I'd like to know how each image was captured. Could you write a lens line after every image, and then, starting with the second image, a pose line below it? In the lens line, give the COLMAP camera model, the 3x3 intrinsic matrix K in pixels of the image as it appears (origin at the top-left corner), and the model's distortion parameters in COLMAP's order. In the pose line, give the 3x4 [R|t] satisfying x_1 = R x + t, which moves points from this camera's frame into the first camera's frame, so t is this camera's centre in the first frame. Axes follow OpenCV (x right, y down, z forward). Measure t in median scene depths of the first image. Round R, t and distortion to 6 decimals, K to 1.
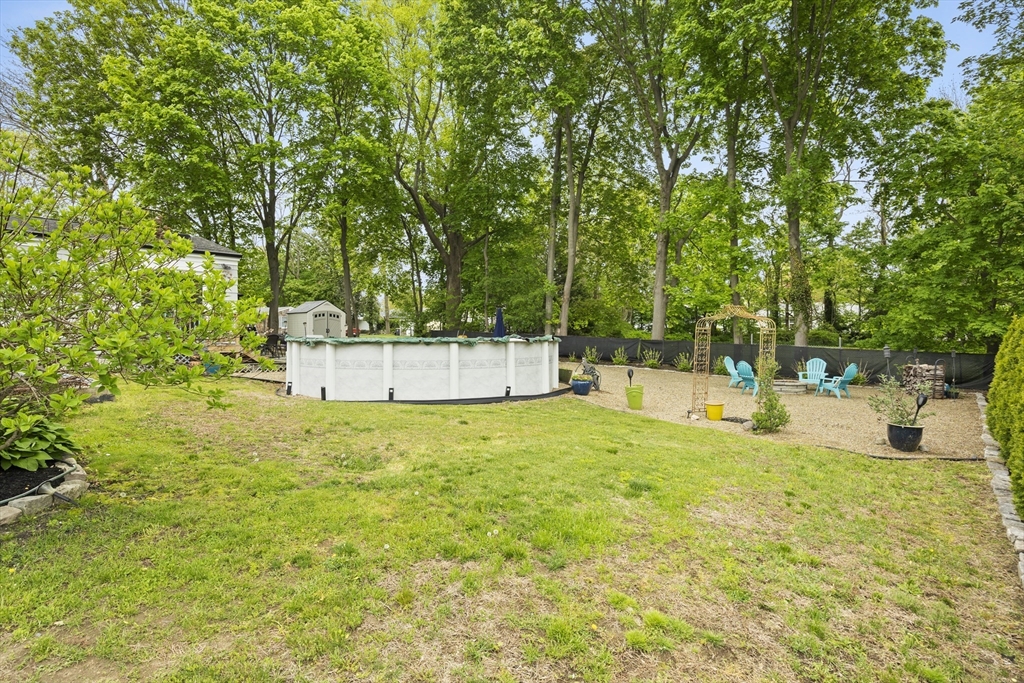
lens RADIAL K [[527.0, 0, 507.4], [0, 527.0, 343.7], [0, 0, 1]] dist [-0.001177, 0.000583]
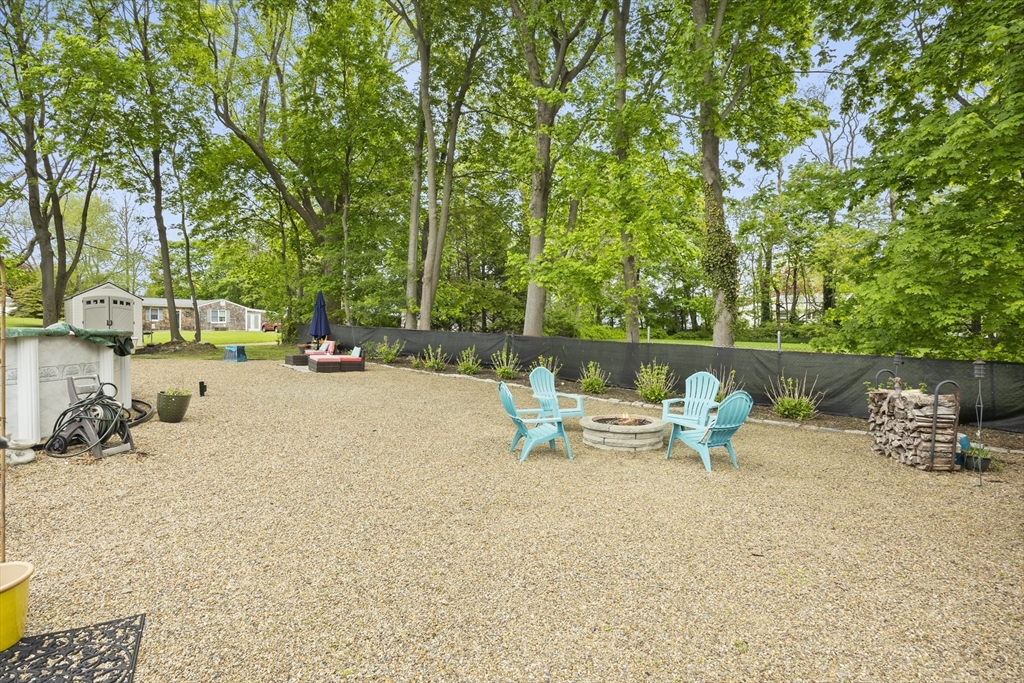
lens RADIAL K [[553.2, 0, 513.7], [0, 553.2, 332.2], [0, 0, 1]] dist [0.021150, -0.000357]
pose [[0.999959, 0.001839, 0.008852, 0.381847], [-0.001715, 0.999900, -0.014072, -0.003051], [-0.008877, 0.014056, 0.999862, 0.447393]]
